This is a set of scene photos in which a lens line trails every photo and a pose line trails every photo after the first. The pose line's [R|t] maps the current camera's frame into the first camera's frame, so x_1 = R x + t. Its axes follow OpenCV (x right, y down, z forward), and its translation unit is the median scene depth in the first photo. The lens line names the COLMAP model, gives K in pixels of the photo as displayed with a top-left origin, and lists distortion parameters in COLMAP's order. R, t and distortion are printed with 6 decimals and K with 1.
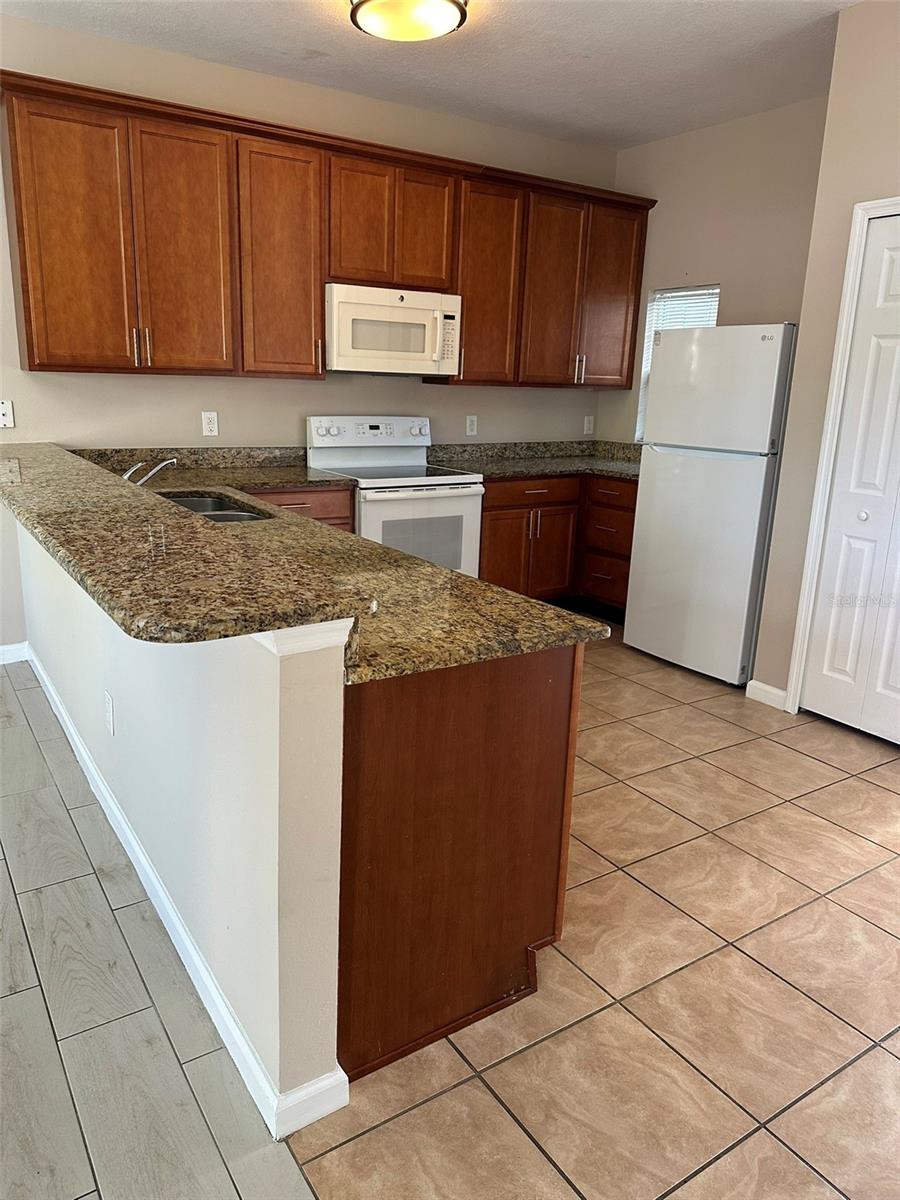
lens RADIAL K [[849.0, 0, 448.2], [0, 849.0, 605.7], [0, 0, 1]] dist [0.089195, -0.150975]
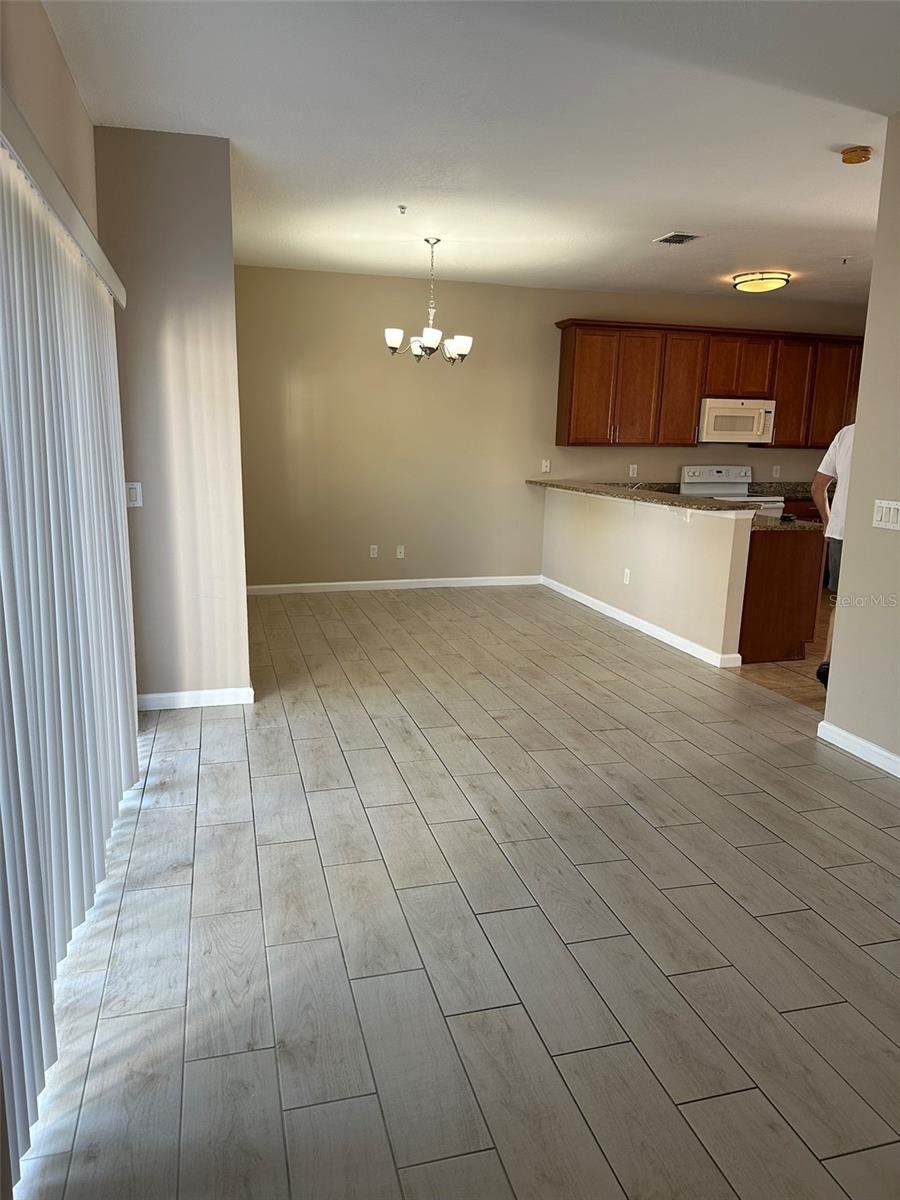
lens RADIAL K [[841.1, 0, 454.3], [0, 841.1, 601.5], [0, 0, 1]] dist [0.063348, -0.088681]
pose [[0.952599, 0.044373, -0.300974, -0.074921], [-0.067562, 0.995458, -0.067076, 0.237396], [0.296631, 0.084231, 0.951270, -0.906801]]
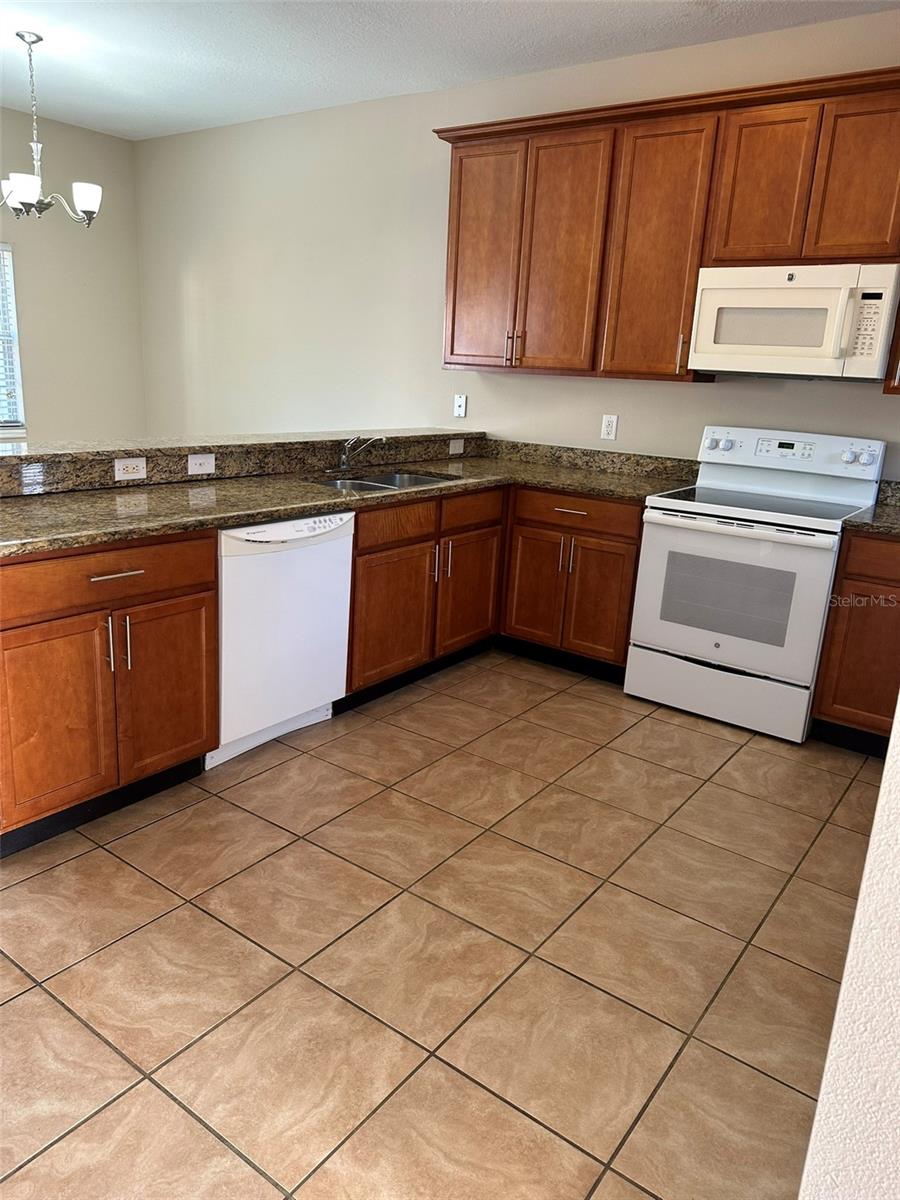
lens RADIAL K [[845.9, 0, 450.0], [0, 845.9, 600.0], [0, 0, 1]] dist [0.061662, -0.093551]
pose [[0.332857, 0.239365, -0.912091, 0.588825], [-0.287122, 0.947045, 0.143756, -0.107797], [0.898202, 0.214032, 0.383958, 0.491093]]
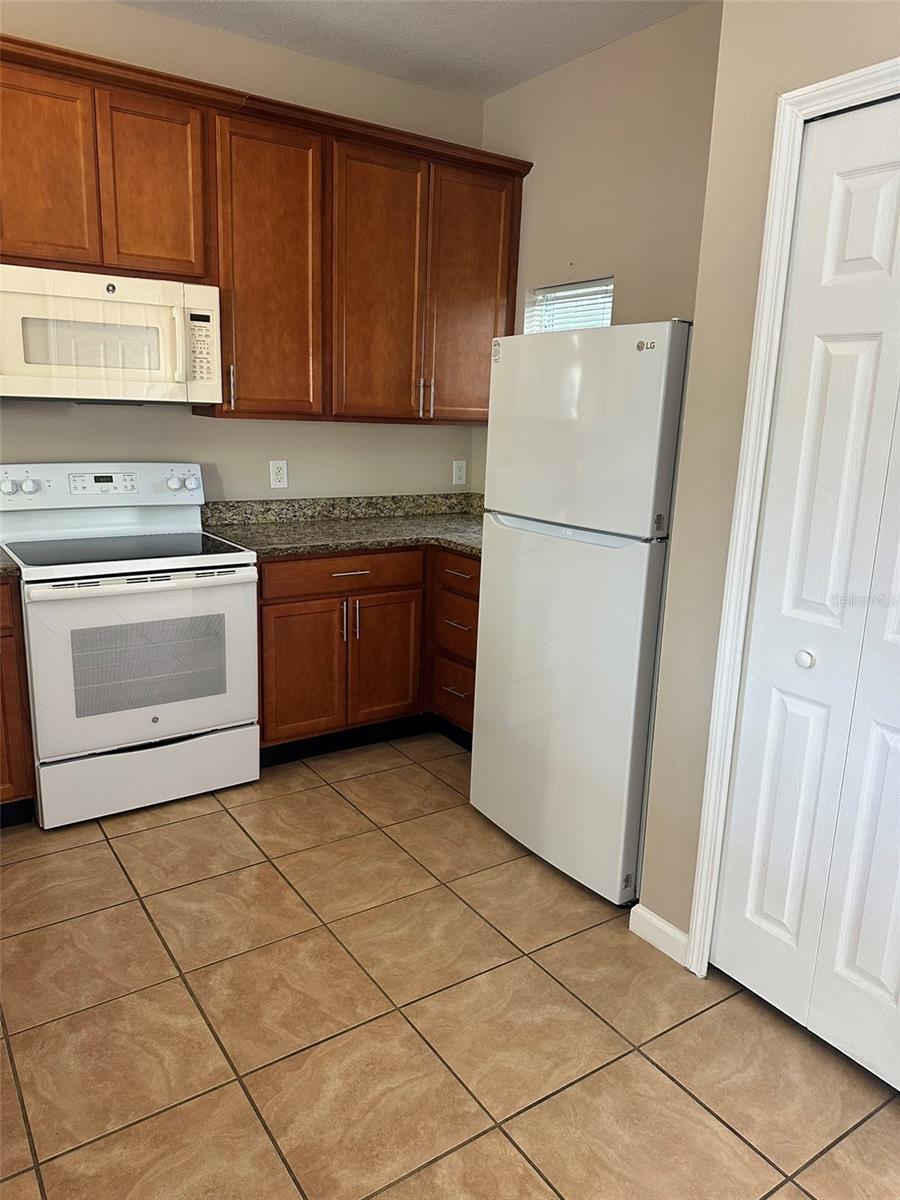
lens RADIAL K [[841.1, 0, 454.3], [0, 841.1, 601.5], [0, 0, 1]] dist [0.063348, -0.088681]
pose [[0.999940, -0.000338, 0.010953, 0.195055], [0.000713, 0.999412, -0.034278, -0.096046], [-0.010935, 0.034284, 0.999352, 0.353310]]
